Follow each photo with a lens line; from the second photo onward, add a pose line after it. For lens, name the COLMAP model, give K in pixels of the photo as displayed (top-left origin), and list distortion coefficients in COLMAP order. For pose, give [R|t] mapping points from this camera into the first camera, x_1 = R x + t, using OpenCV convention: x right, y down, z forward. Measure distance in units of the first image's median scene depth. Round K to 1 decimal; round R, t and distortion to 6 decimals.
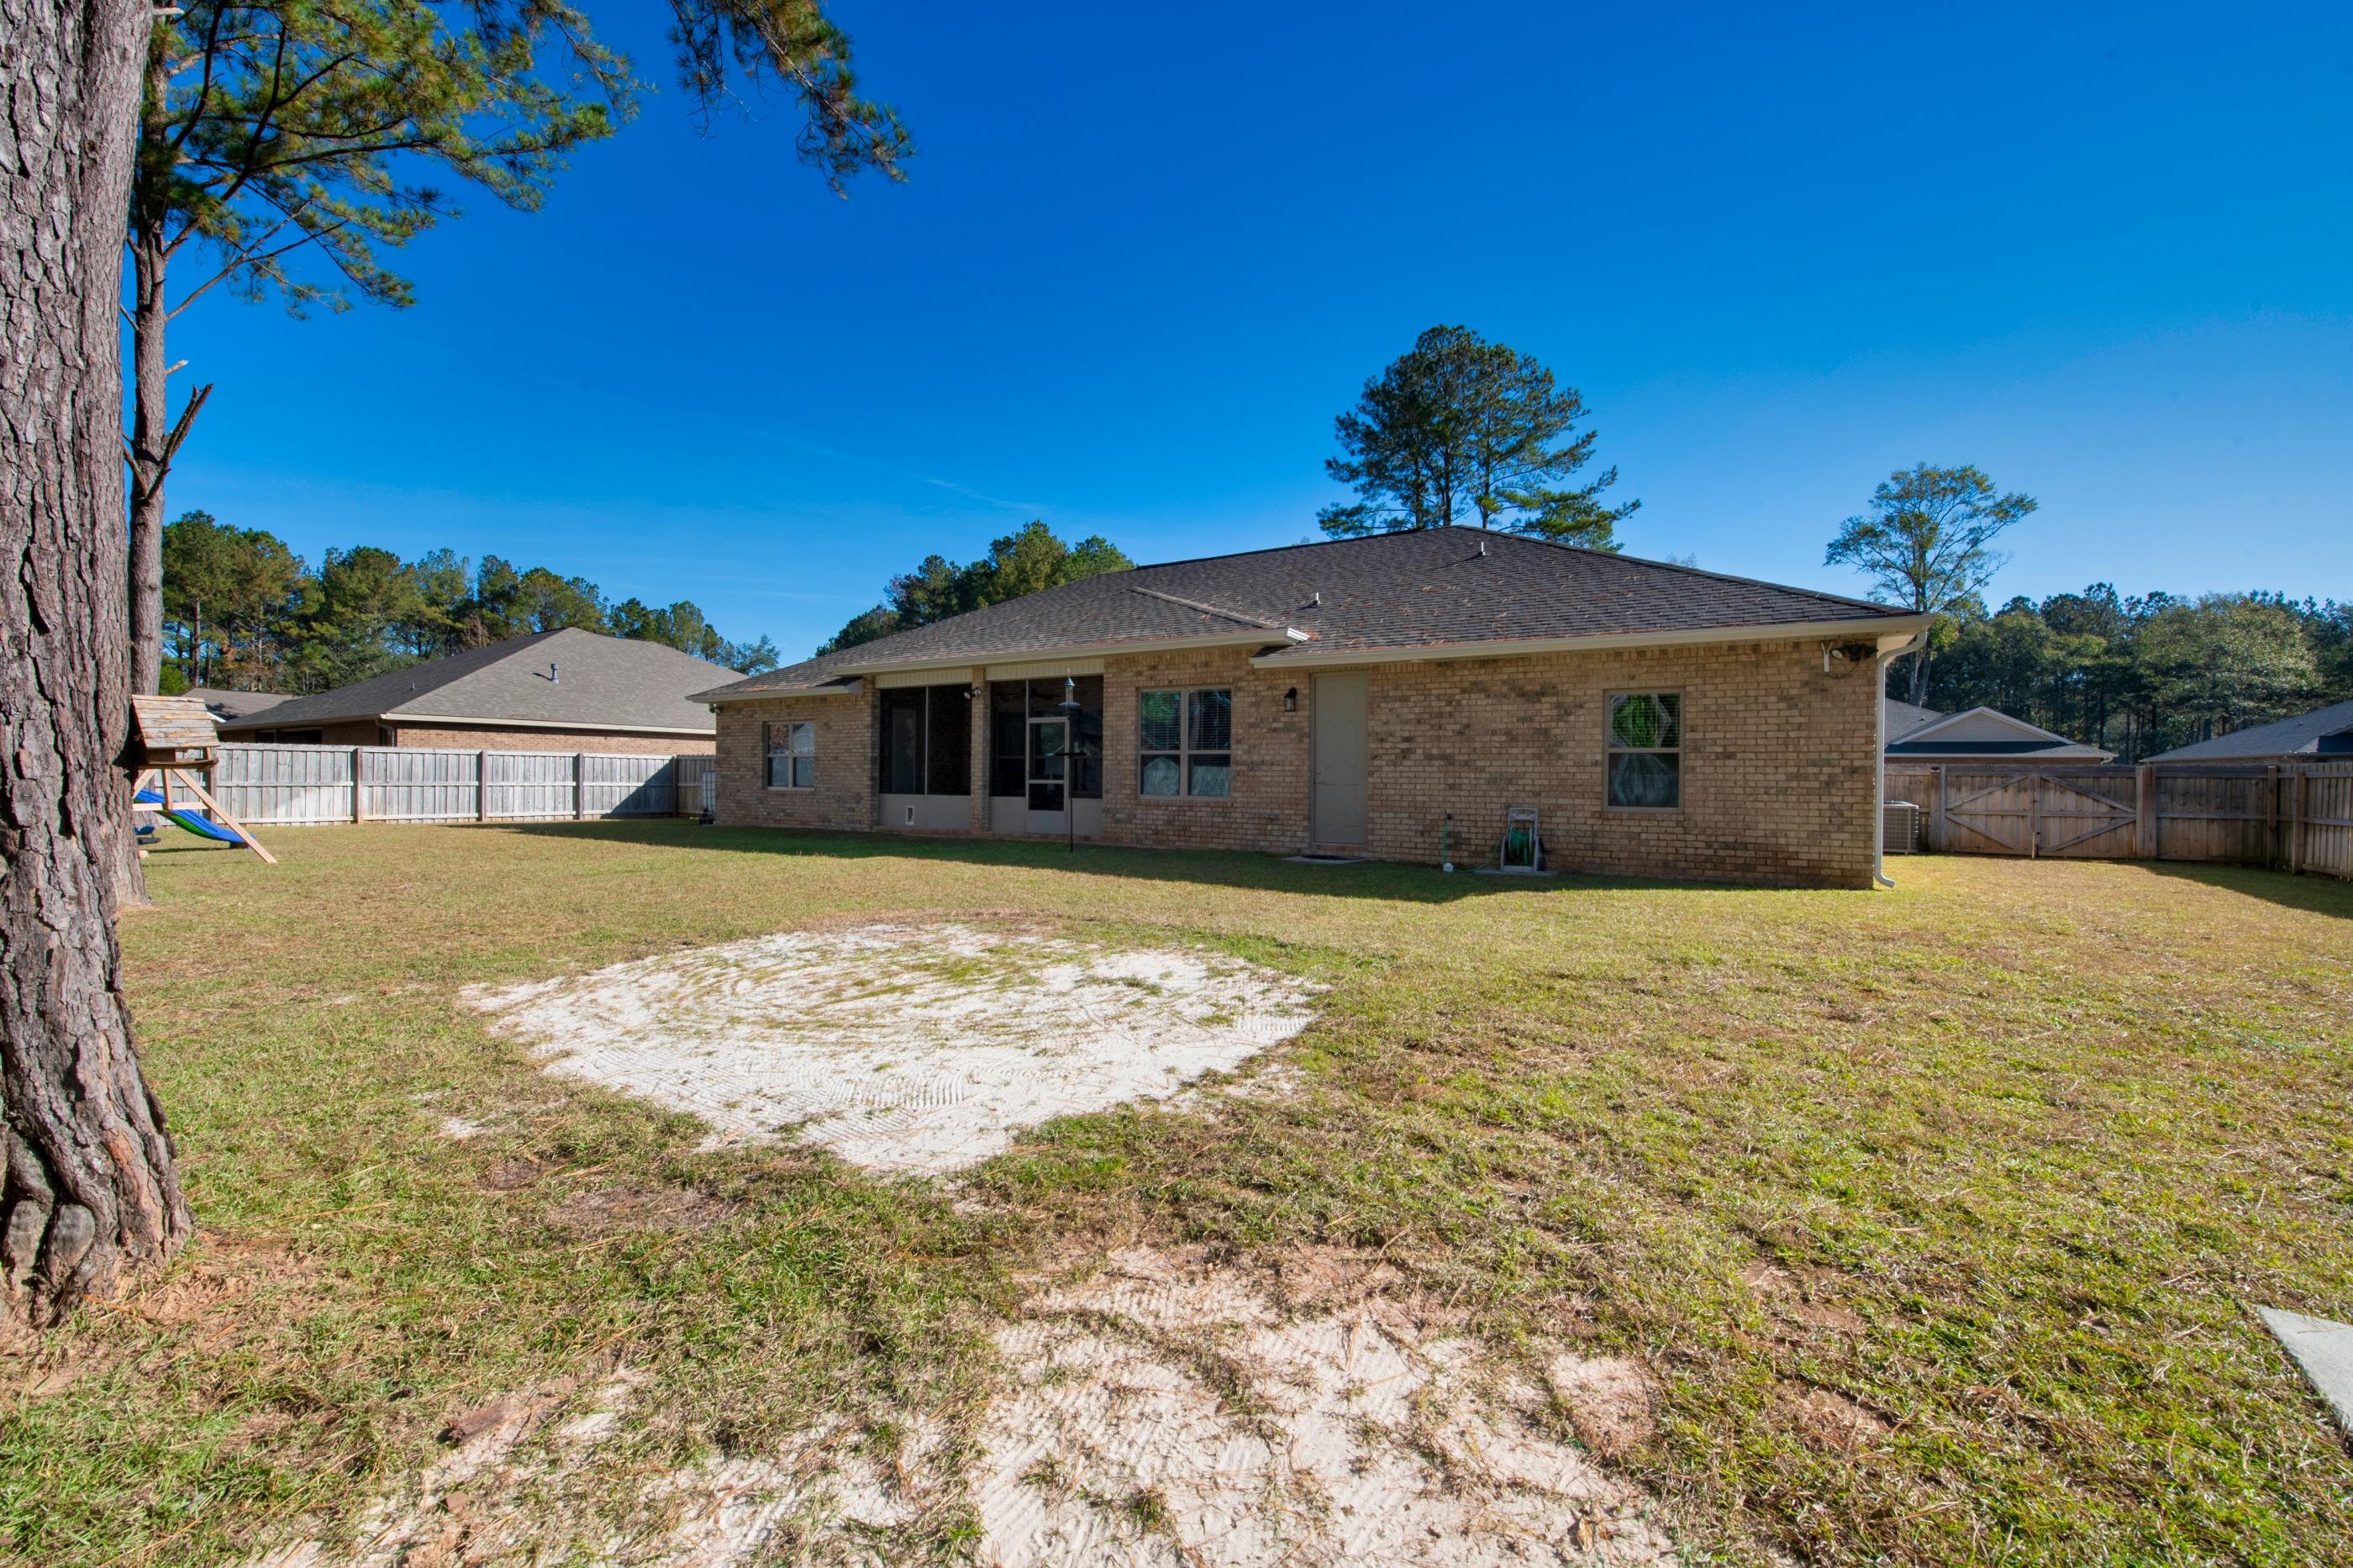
lens RADIAL K [[959.0, 0, 1177.8], [0, 959.0, 775.7], [0, 0, 1]] dist [-0.006685, -0.003751]
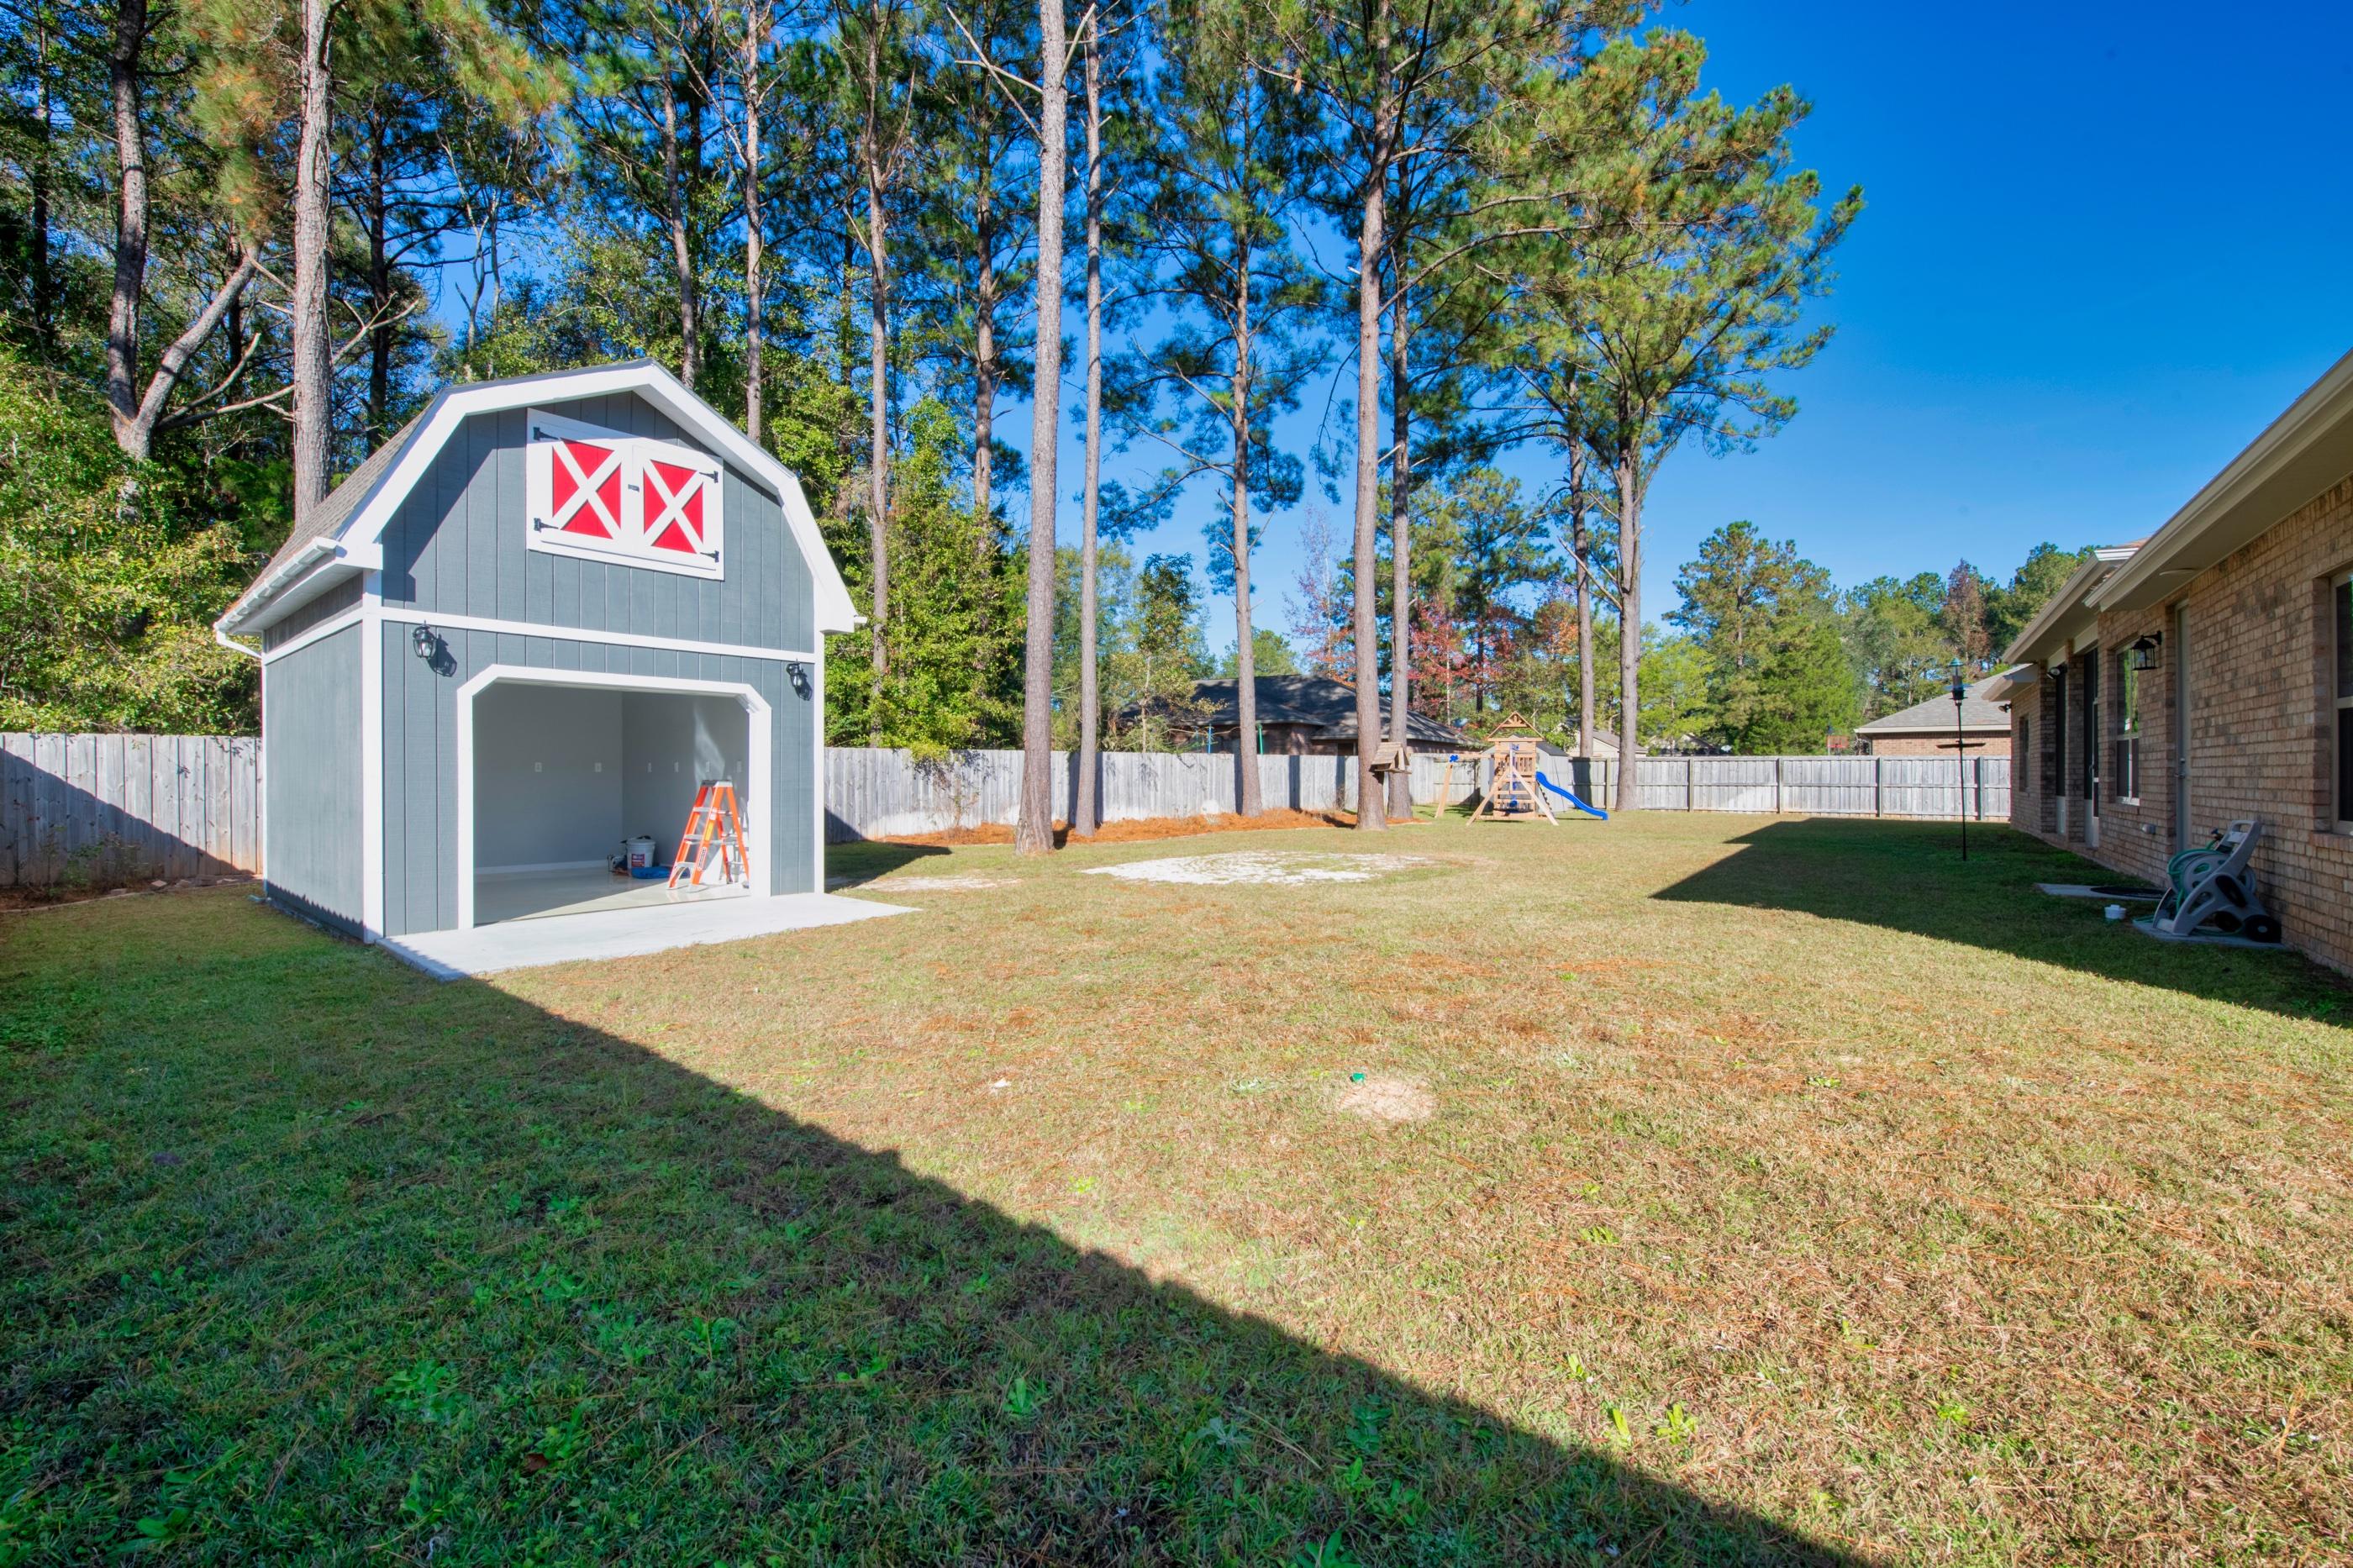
lens RADIAL K [[959.0, 0, 1177.4], [0, 959.0, 775.5], [0, 0, 1]] dist [-0.006685, -0.003751]
pose [[-0.072847, -0.006209, -0.997324, 0.421264], [-0.003598, 0.999976, -0.005962, 0.006189], [0.997337, 0.003154, -0.072867, 0.201770]]
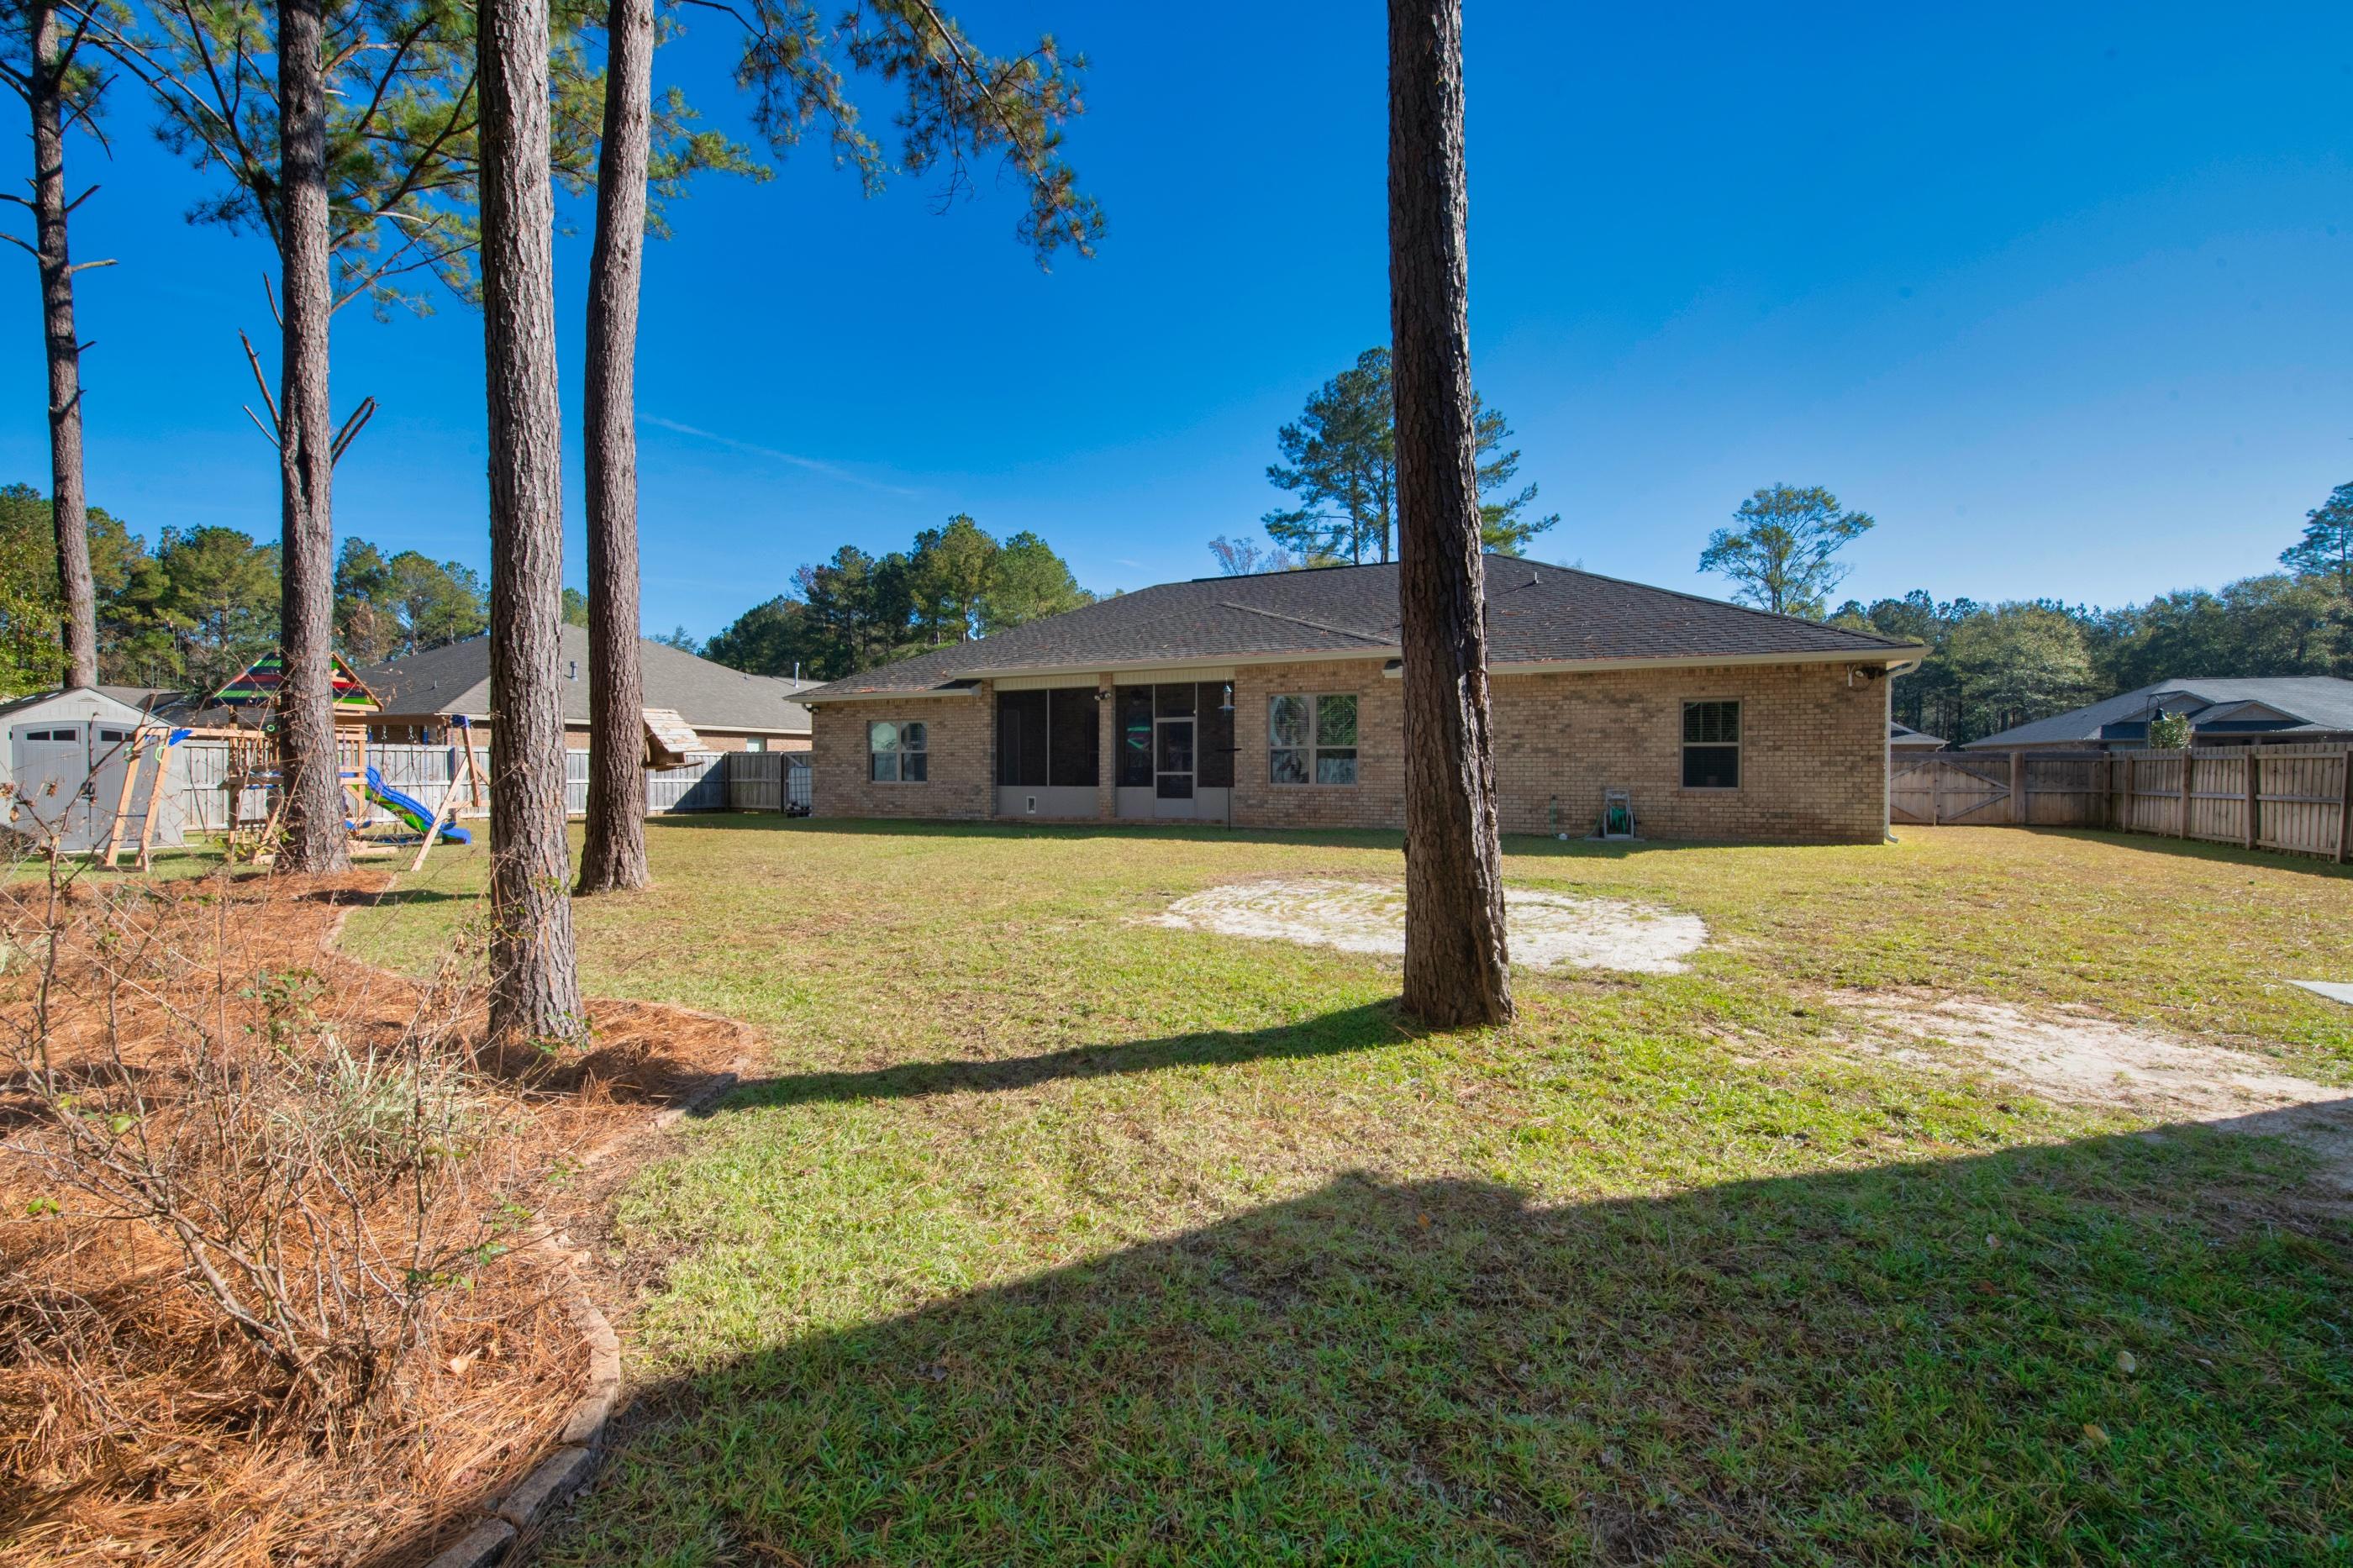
lens RADIAL K [[959.0, 0, 1175.3], [0, 959.0, 781.9], [0, 0, 1]] dist [-0.006685, -0.003751]
pose [[0.992233, -0.011711, 0.123843, -0.175036], [0.009673, 0.999808, 0.017039, -0.002050], [-0.124018, -0.015709, 0.992156, -0.091427]]
